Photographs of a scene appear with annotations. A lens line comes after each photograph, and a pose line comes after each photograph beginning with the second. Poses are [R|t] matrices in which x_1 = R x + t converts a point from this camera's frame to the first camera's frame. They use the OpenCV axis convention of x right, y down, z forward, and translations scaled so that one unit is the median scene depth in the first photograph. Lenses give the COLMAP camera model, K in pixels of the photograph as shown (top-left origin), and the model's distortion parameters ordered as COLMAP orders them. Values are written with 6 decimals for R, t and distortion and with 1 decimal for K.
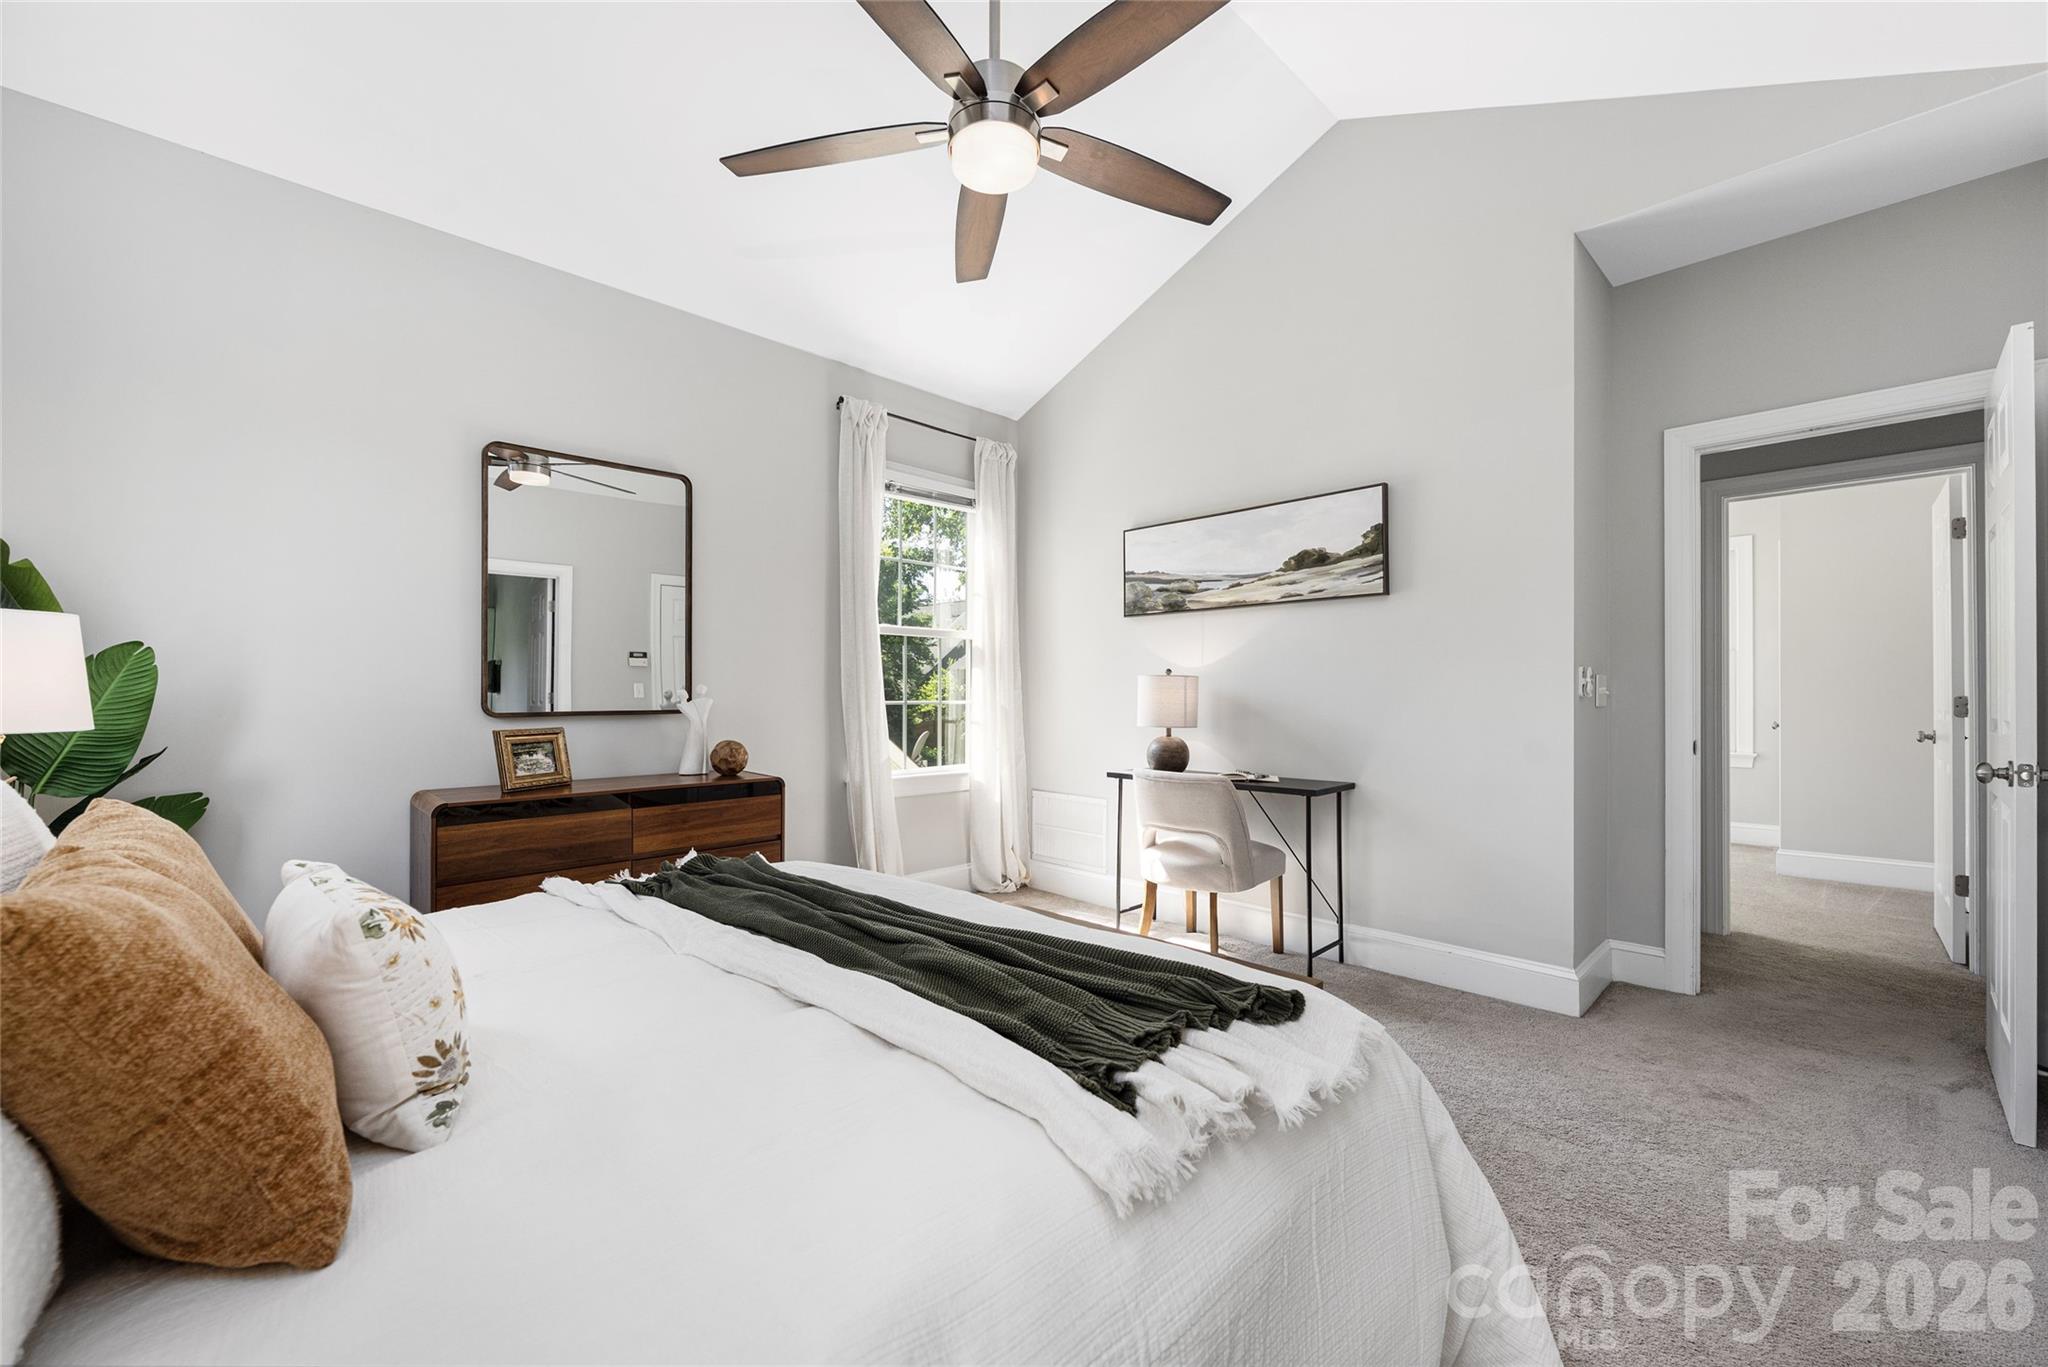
lens RADIAL K [[829.1, 0, 1024.0], [0, 829.1, 683.5], [0, 0, 1]] dist [-0.002582, -0.000163]
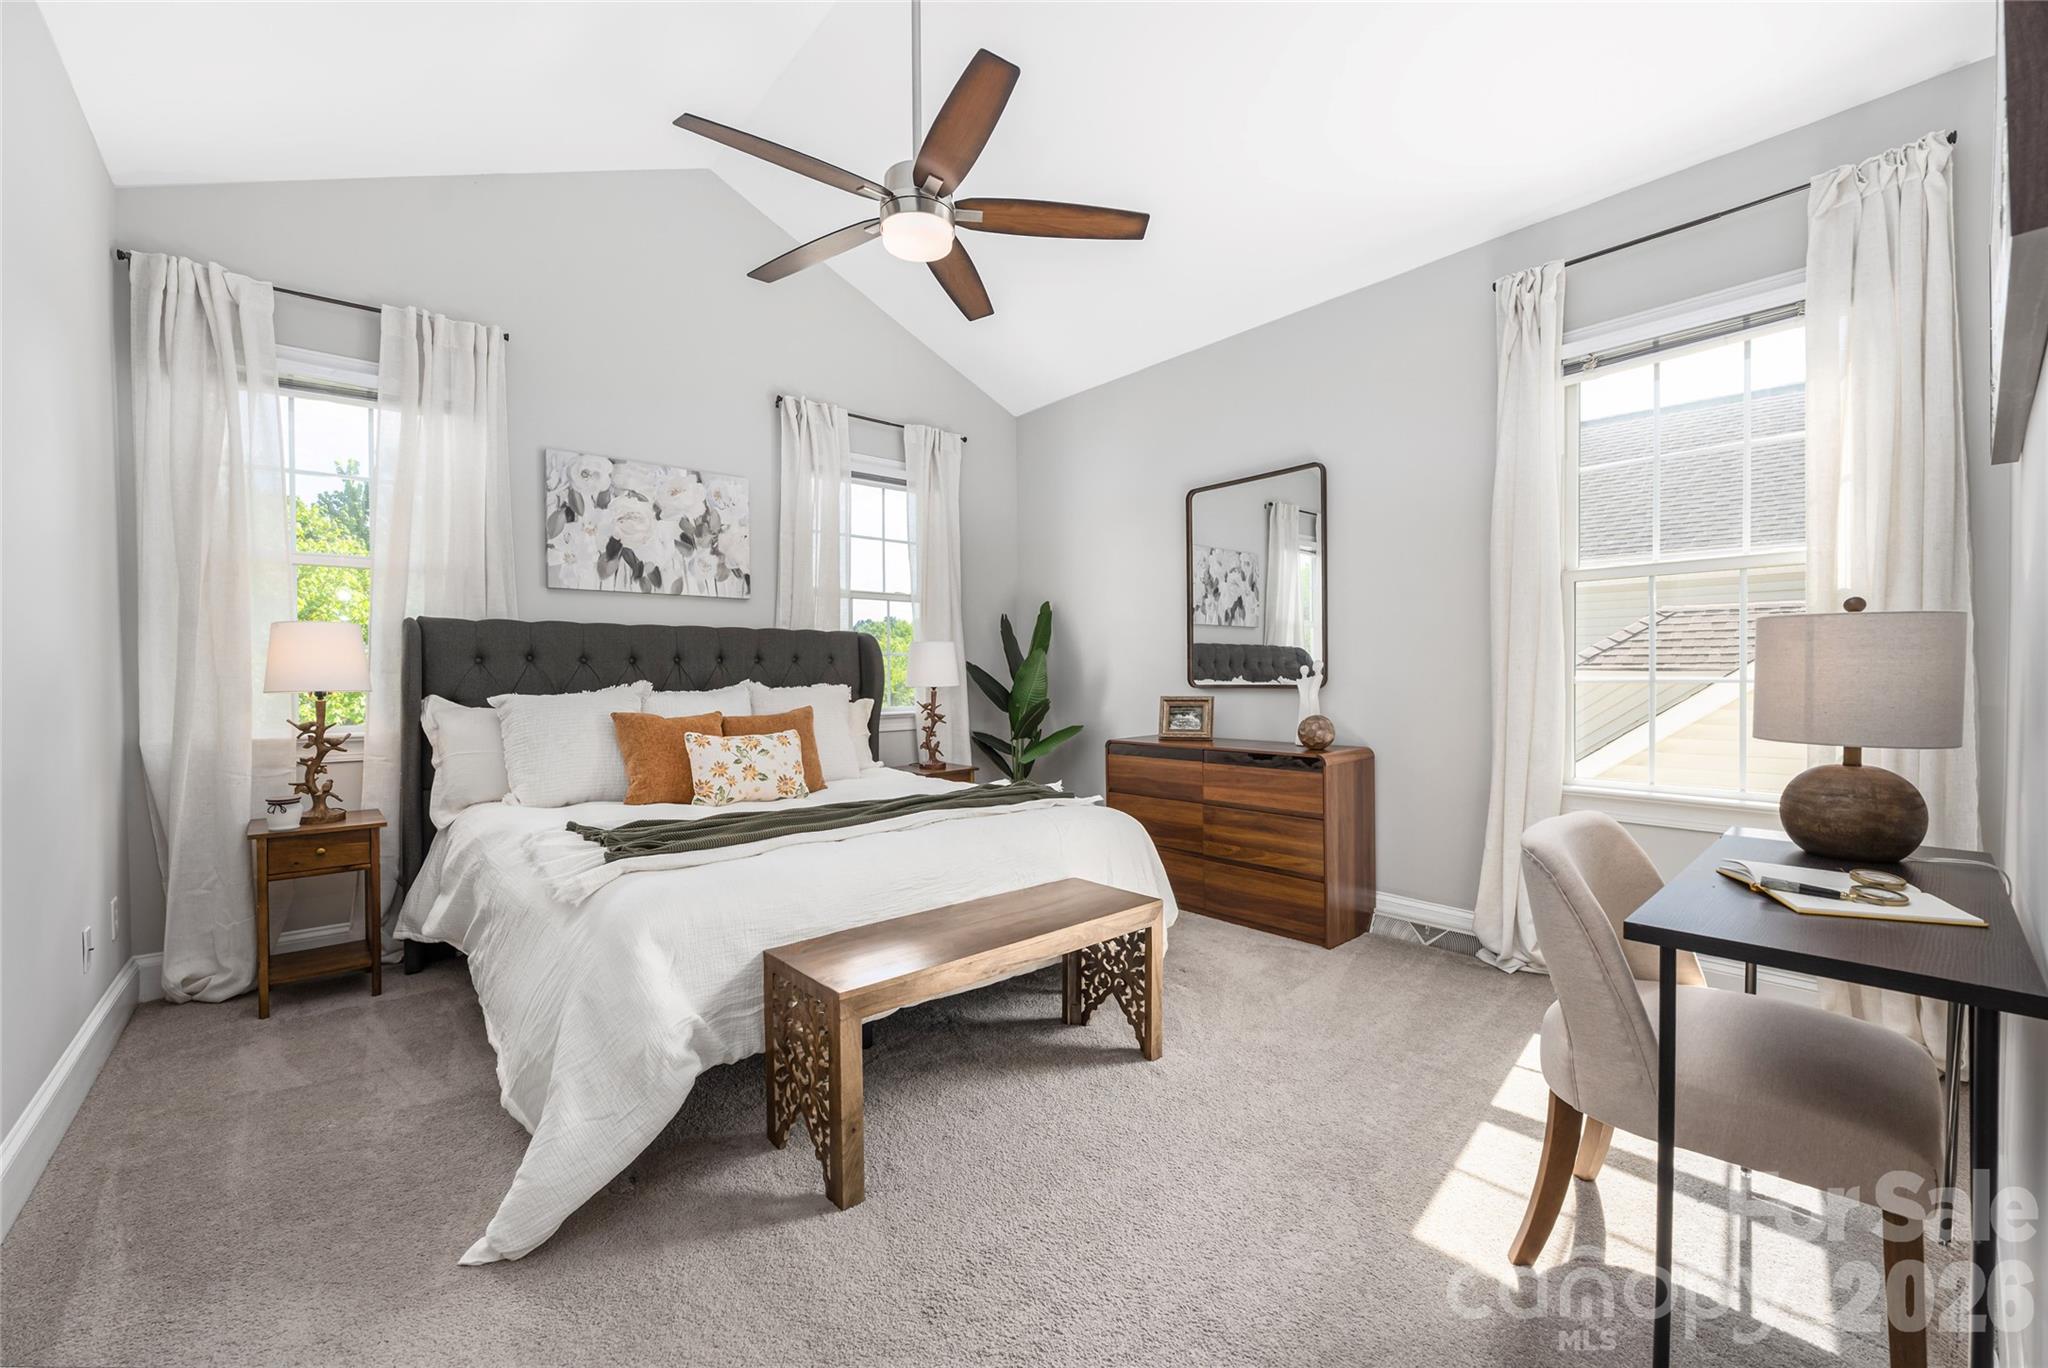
lens RADIAL K [[829.1, 0, 1024.0], [0, 829.1, 684.0], [0, 0, 1]] dist [-0.002582, -0.000163]
pose [[-0.049093, 0.008109, -0.998761, 0.750153], [0.010974, 0.999911, 0.007579, 0.020090], [0.998734, -0.010588, -0.049178, 0.761346]]
